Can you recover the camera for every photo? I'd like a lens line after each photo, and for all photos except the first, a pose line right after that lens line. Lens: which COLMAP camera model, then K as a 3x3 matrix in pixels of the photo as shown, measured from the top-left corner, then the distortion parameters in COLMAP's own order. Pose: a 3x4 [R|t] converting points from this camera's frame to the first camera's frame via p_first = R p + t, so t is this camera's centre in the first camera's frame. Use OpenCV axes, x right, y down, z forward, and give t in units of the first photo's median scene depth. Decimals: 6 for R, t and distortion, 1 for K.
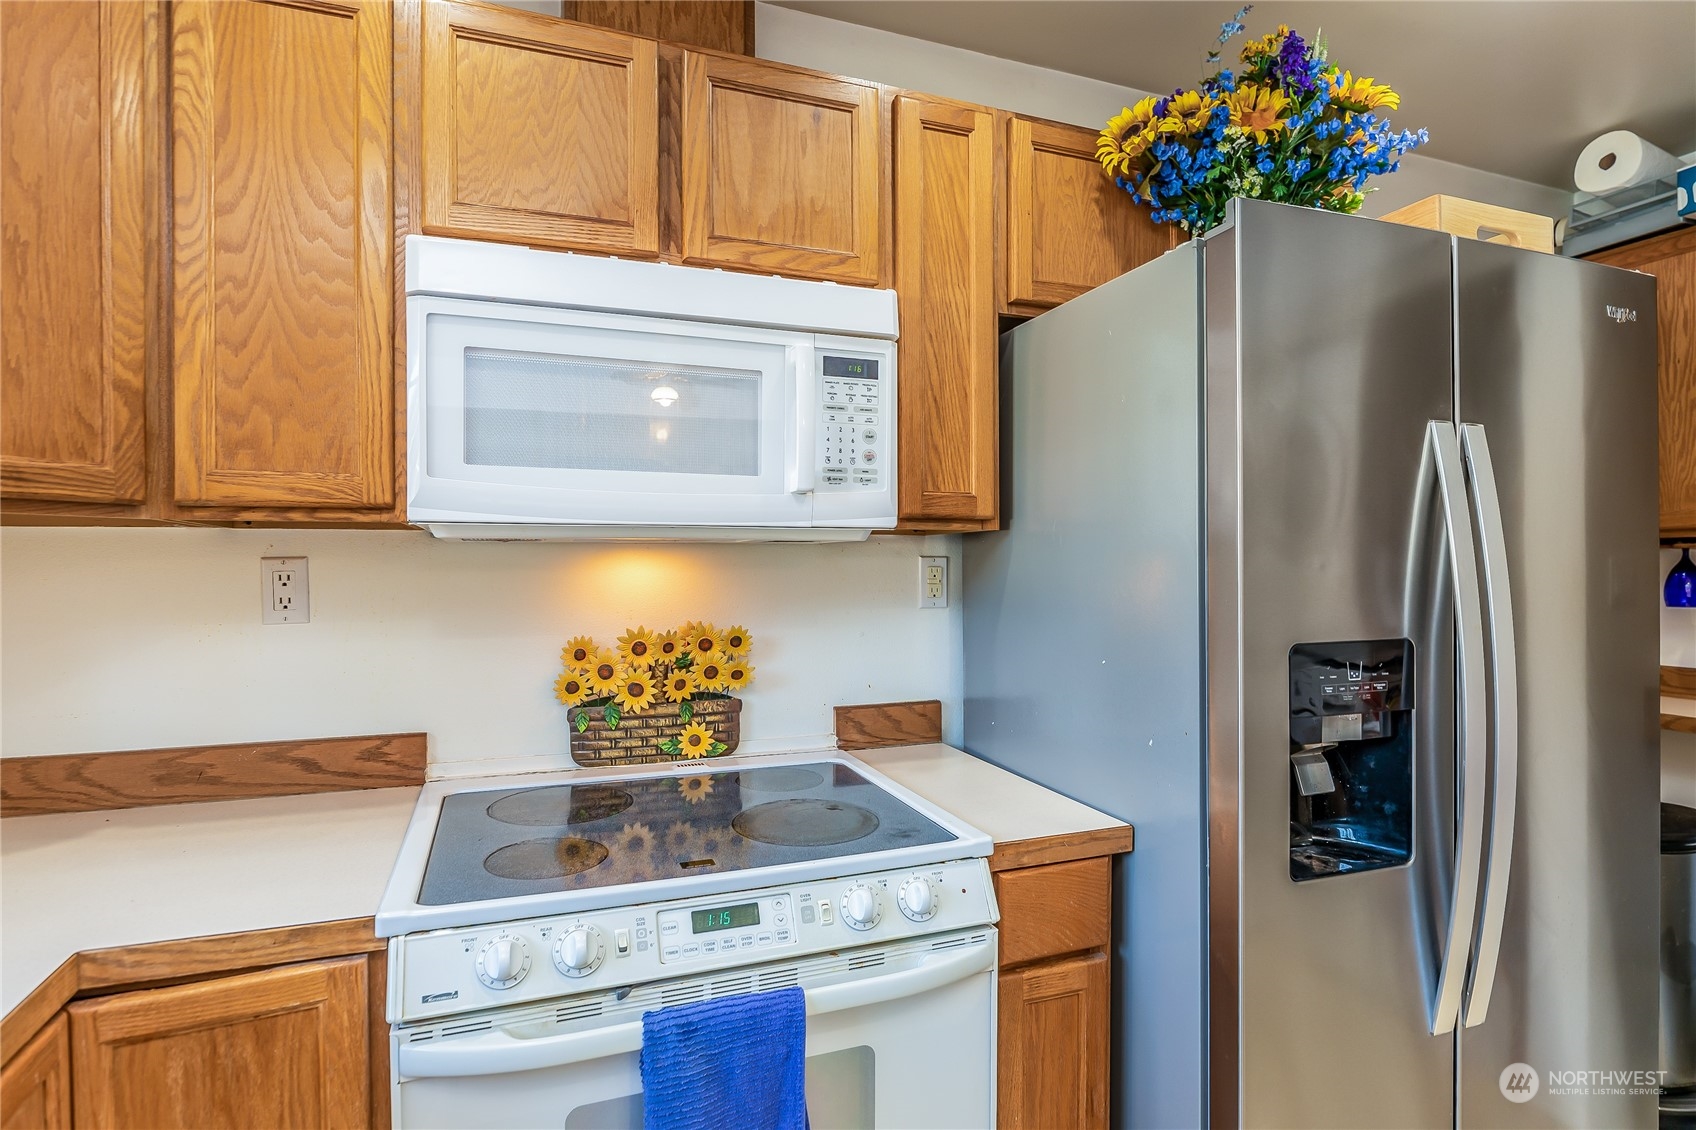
lens RADIAL K [[882.9, 0, 838.2], [0, 882.9, 574.1], [0, 0, 1]] dist [-0.003988, -0.002282]
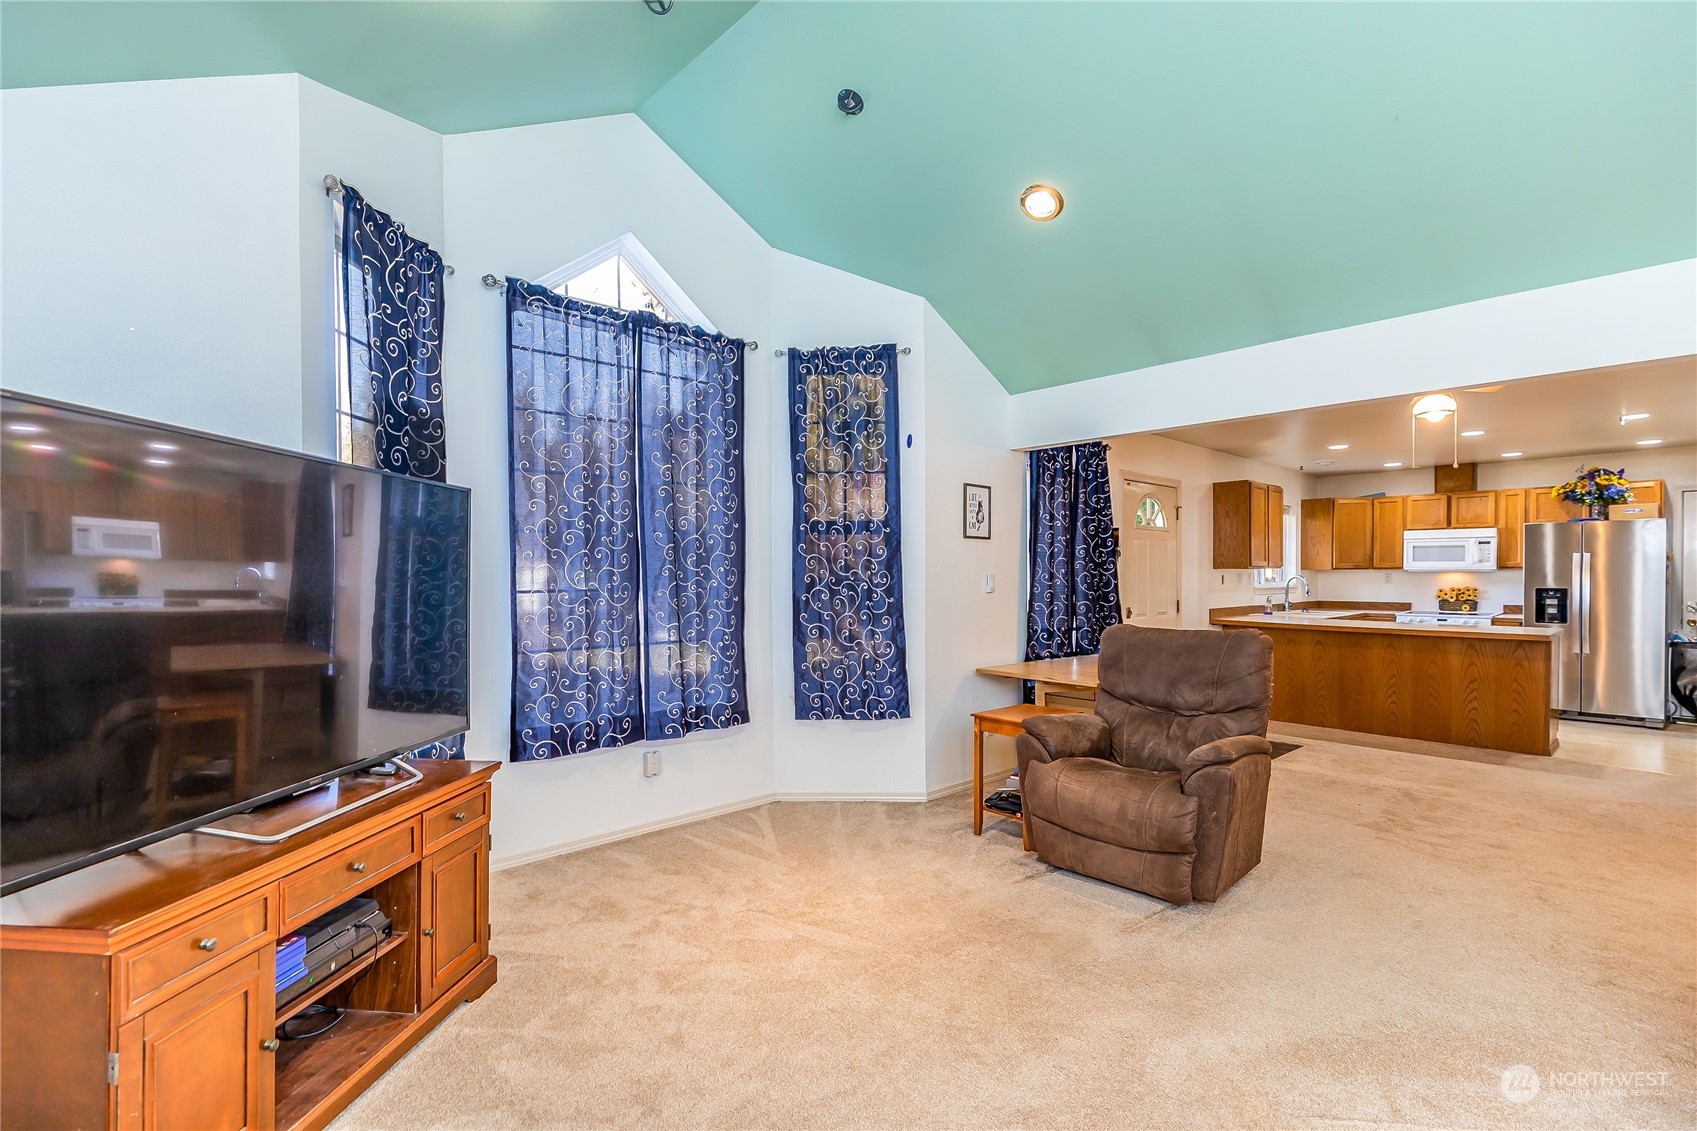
lens RADIAL K [[779.8, 0, 836.2], [0, 779.8, 582.7], [0, 0, 1]] dist [-0.027697, 0.007127]
pose [[0.359670, 0.014604, -0.932965, 3.207680], [-0.004507, 0.999893, 0.013914, -0.015674], [0.933069, -0.000800, 0.359697, -4.841682]]
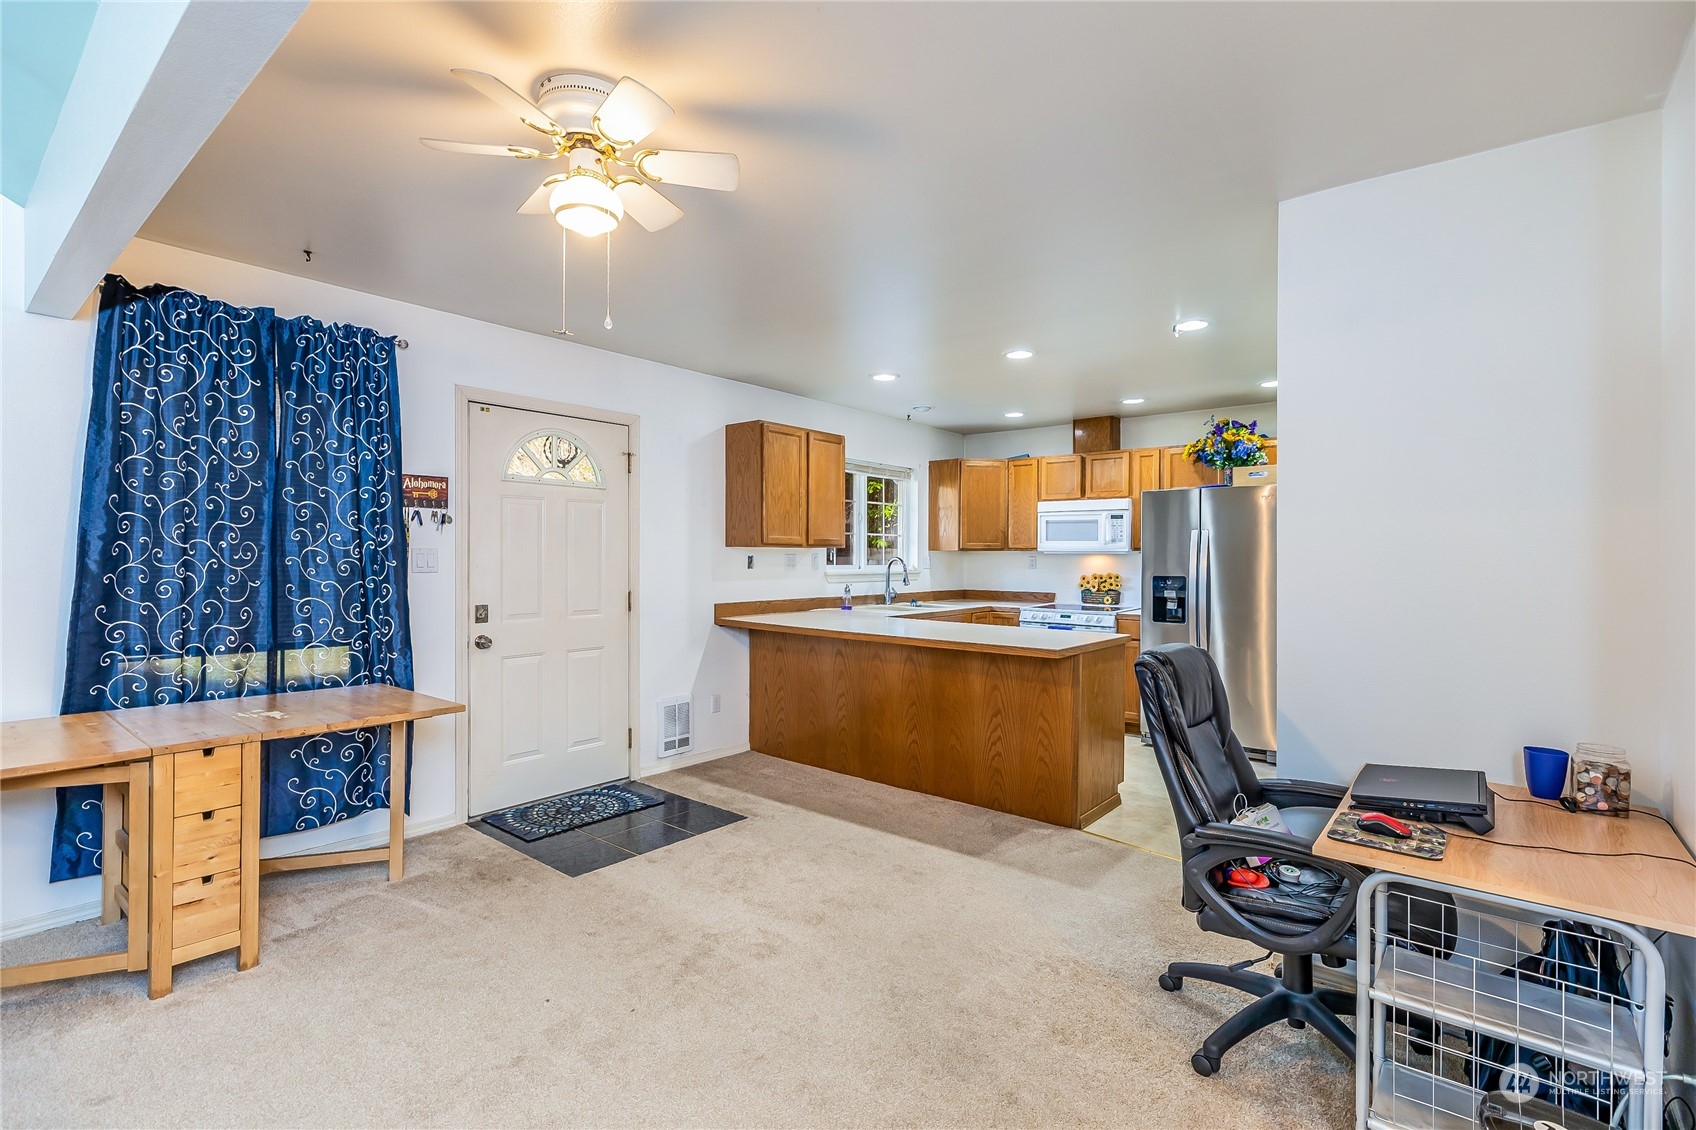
lens RADIAL K [[779.3, 0, 844.5], [0, 779.3, 559.3], [0, 0, 1]] dist [-0.027697, 0.007127]
pose [[0.493922, 0.011349, -0.869432, 2.803081], [-0.012089, 0.999908, 0.006184, -0.018137], [0.869422, 0.007456, 0.494014, -2.217991]]
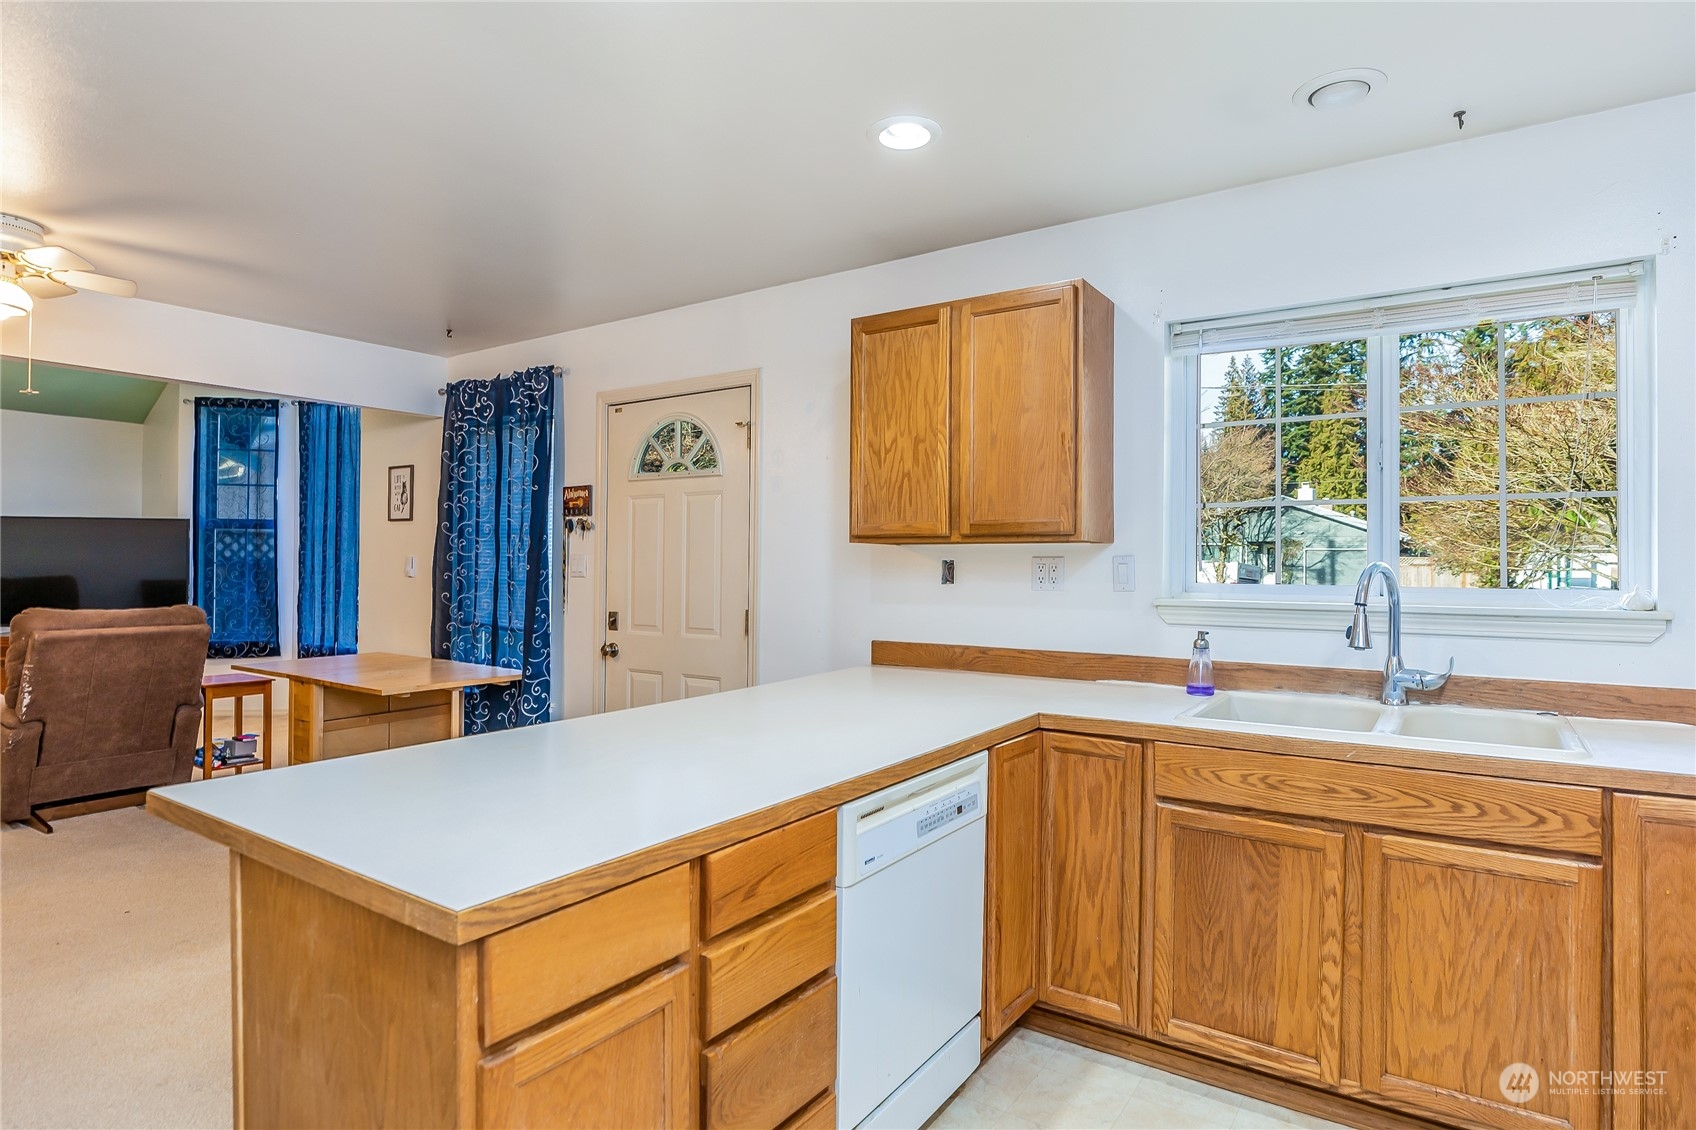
lens RADIAL K [[882.9, 0, 850.6], [0, 882.9, 555.5], [0, 0, 1]] dist [-0.003988, -0.002282]
pose [[-0.814429, -0.006454, -0.580228, 1.025532], [-0.004608, 0.999979, -0.004655, -0.007961], [0.580245, -0.001118, -0.814441, 0.734028]]
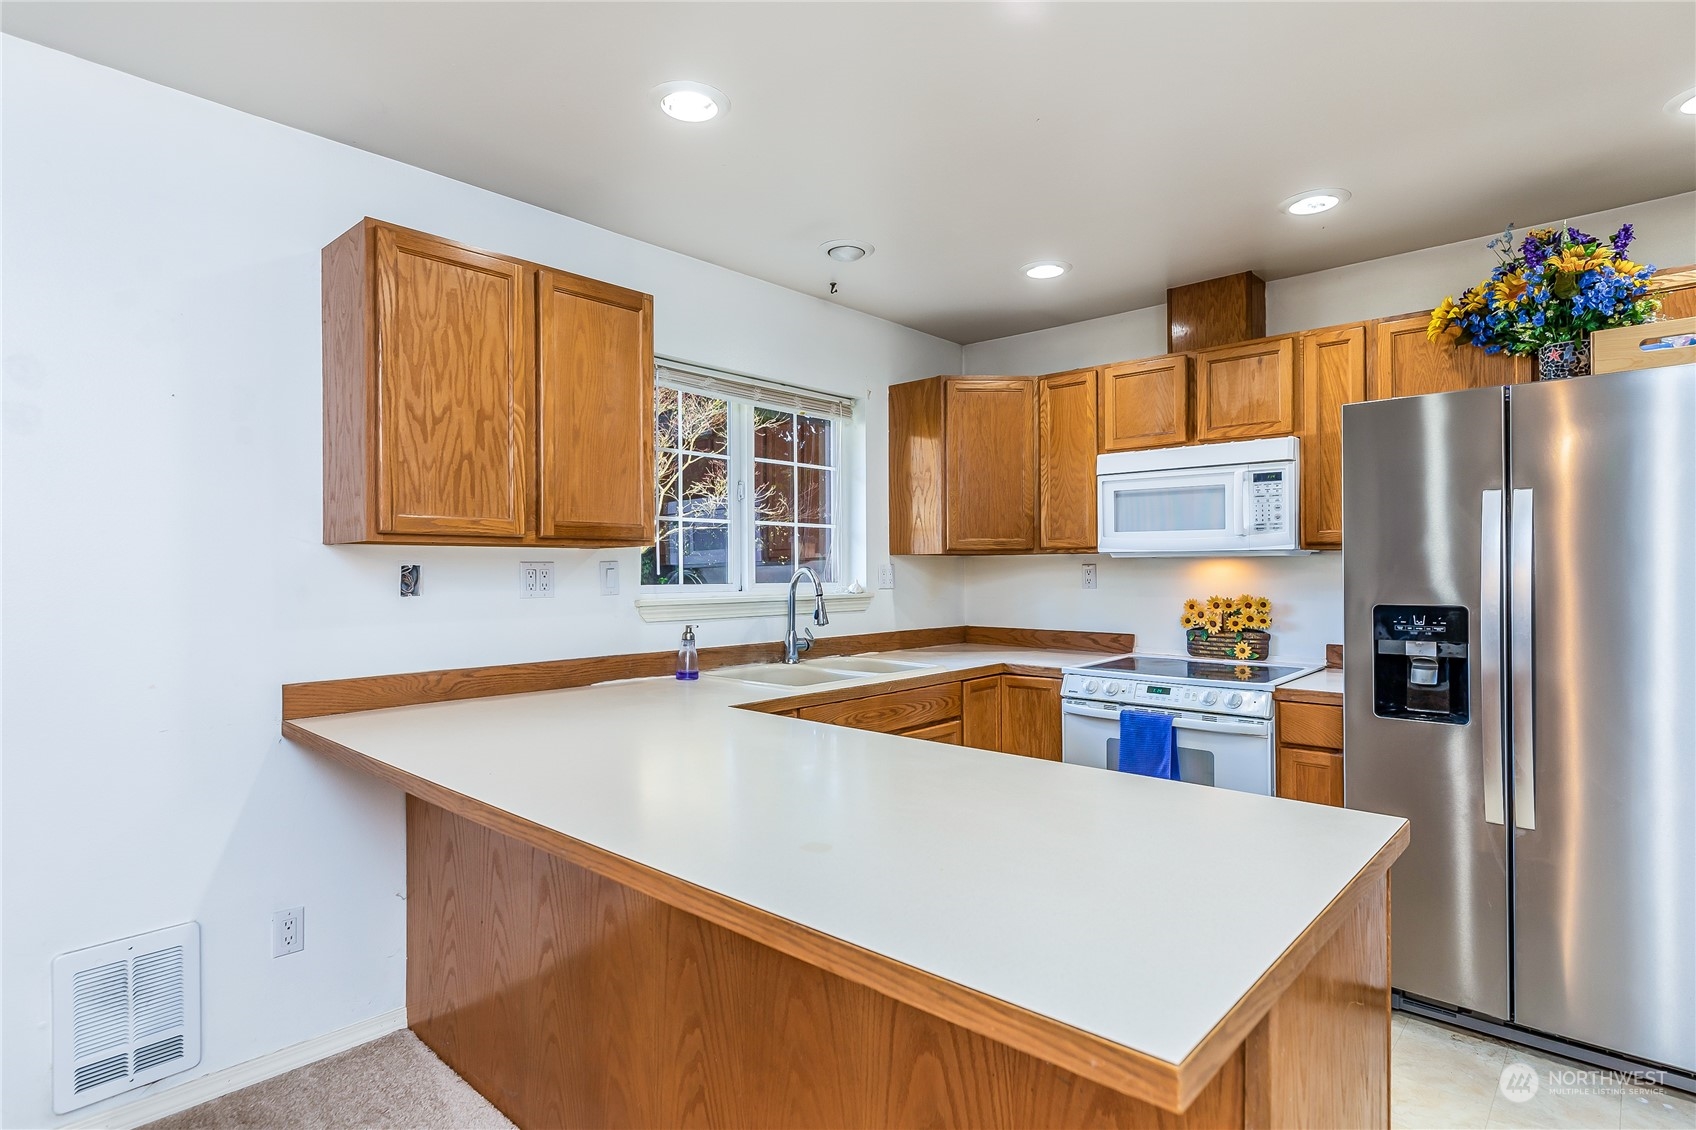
lens RADIAL K [[882.9, 0, 845.7], [0, 882.9, 565.9], [0, 0, 1]] dist [-0.003988, -0.002282]
pose [[0.453885, 0.000078, -0.891060, 1.451144], [-0.003361, 0.999993, -0.001625, -0.006930], [0.891054, 0.003732, 0.453882, -0.897157]]
